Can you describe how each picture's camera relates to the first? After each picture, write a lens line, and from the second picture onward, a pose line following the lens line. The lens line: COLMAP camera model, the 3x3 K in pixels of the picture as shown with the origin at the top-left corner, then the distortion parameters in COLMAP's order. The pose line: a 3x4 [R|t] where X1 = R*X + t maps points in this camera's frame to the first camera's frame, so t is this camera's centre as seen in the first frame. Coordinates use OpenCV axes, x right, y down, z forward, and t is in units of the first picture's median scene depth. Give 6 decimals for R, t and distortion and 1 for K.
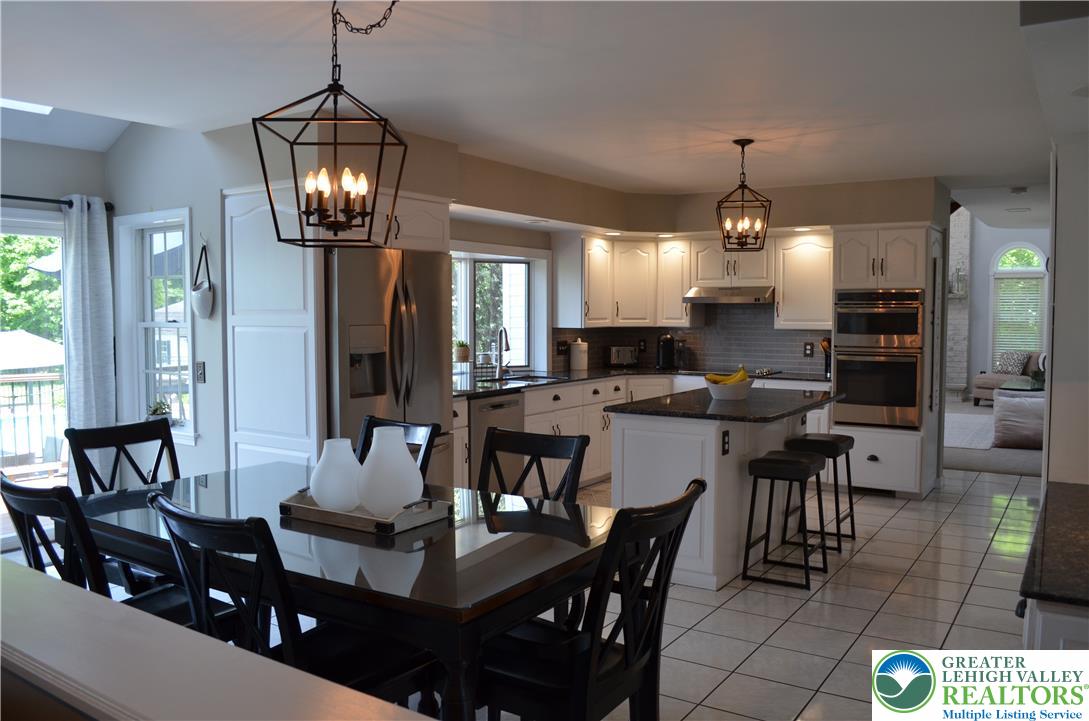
lens RADIAL K [[856.3, 0, 552.0], [0, 856.3, 363.1], [0, 0, 1]] dist [-0.078108, 0.008305]
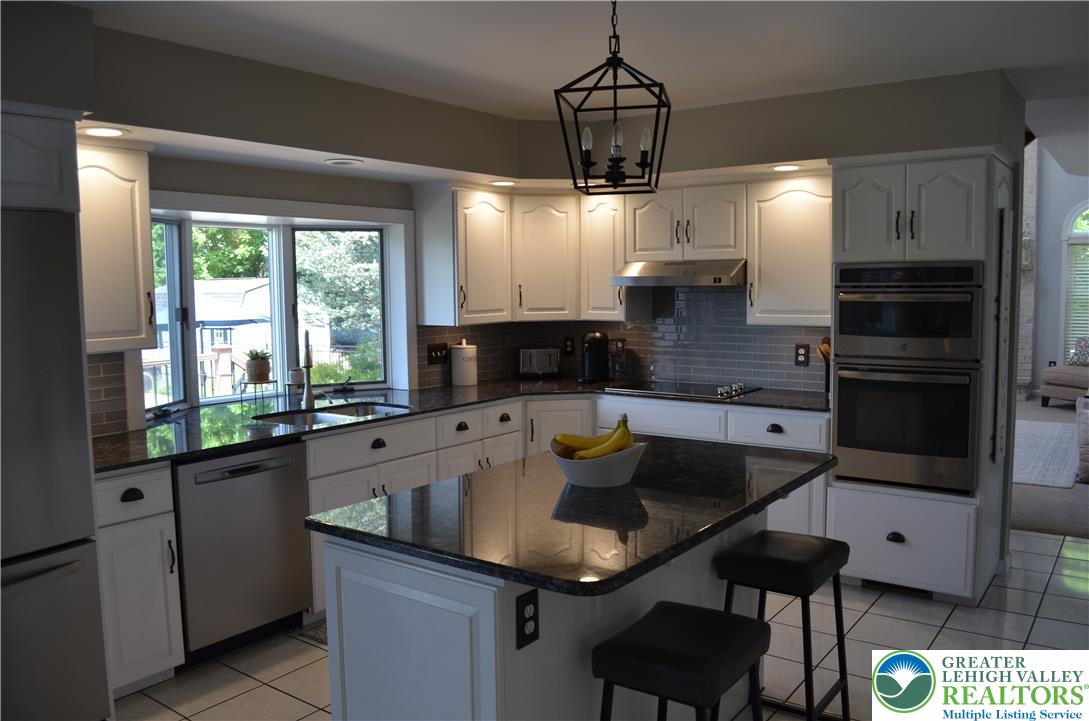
lens RADIAL K [[856.3, 0, 552.0], [0, 856.3, 363.1], [0, 0, 1]] dist [-0.078108, 0.008305]
pose [[0.998657, -0.007983, -0.051192, 0.142364], [0.009565, 0.999482, 0.030738, -0.031495], [0.050920, -0.031186, 0.998216, 0.333817]]
